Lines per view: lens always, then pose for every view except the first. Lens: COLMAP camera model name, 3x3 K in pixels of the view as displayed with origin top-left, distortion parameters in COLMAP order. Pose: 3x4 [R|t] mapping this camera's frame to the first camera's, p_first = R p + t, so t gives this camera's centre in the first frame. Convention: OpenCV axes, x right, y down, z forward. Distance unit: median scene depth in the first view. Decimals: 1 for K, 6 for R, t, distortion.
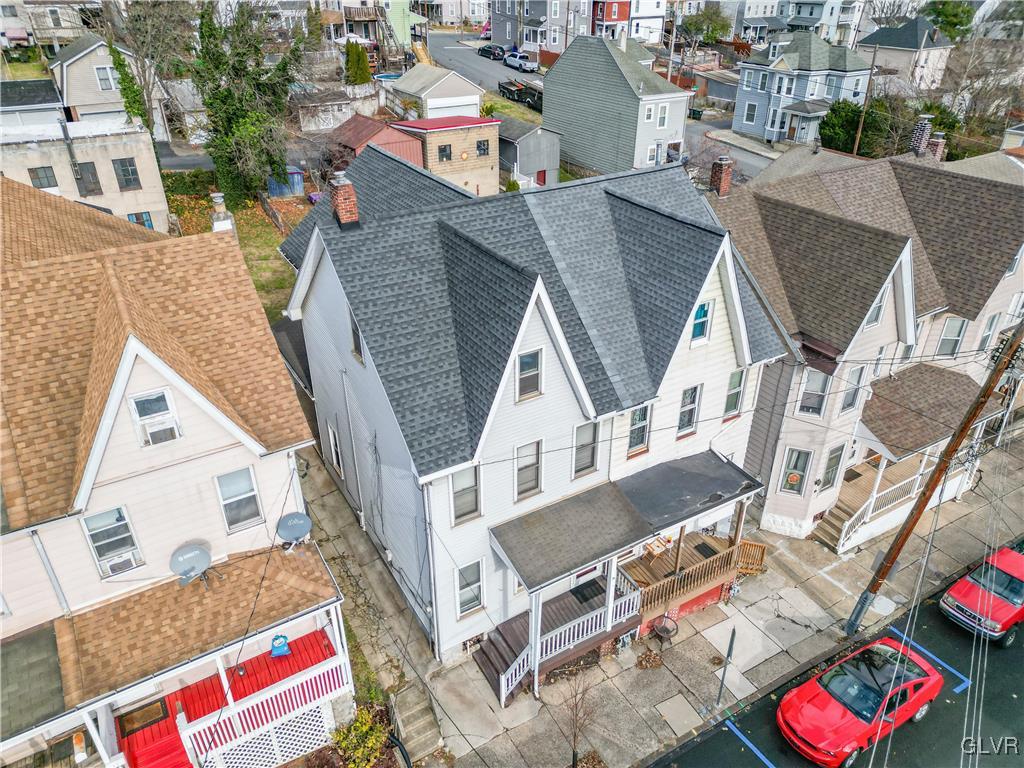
lens RADIAL K [[713.3, 0, 507.2], [0, 713.3, 379.8], [0, 0, 1]] dist [0.069447, -0.058502]
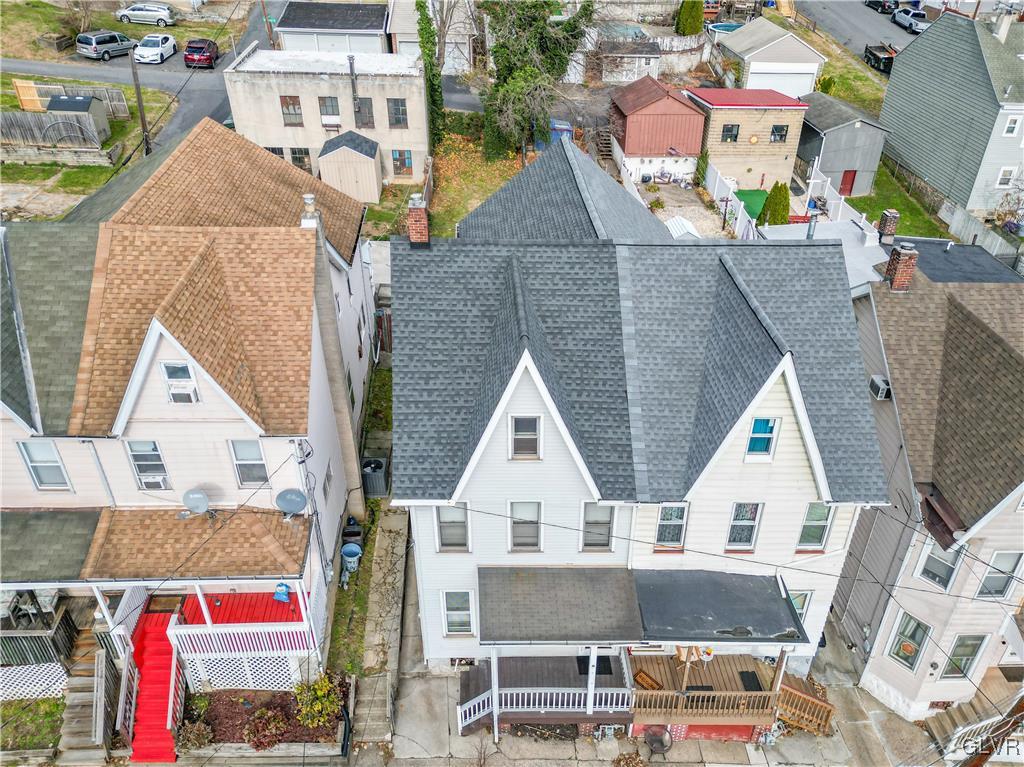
lens RADIAL K [[778.1, 0, 487.9], [0, 778.1, 384.4], [0, 0, 1]] dist [0.070908, -0.056442]
pose [[0.874623, 0.292880, -0.386336, 0.313590], [-0.267635, 0.956149, 0.118954, -0.158351], [0.404235, -0.000643, 0.914655, 0.007566]]
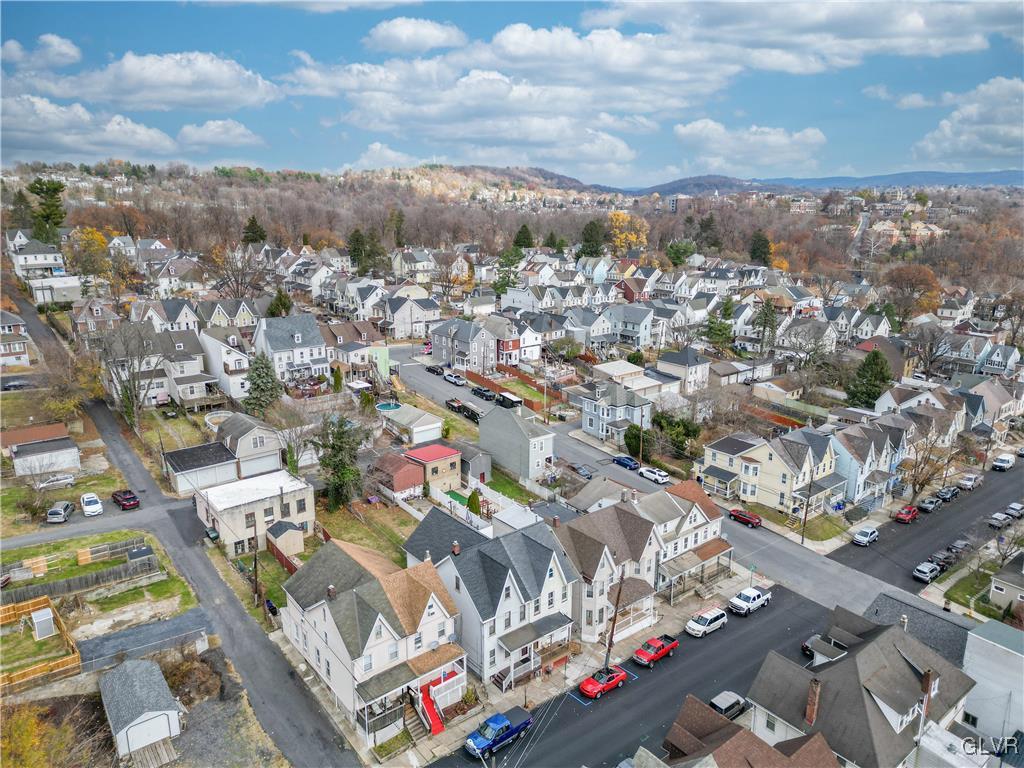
lens RADIAL K [[714.6, 0, 509.2], [0, 714.6, 385.7], [0, 0, 1]] dist [0.084836, -0.095458]
pose [[0.989943, -0.031294, 0.137963, -0.400036], [0.065363, 0.966070, -0.249871, -0.100722], [-0.125463, 0.256376, 0.958400, -2.627736]]
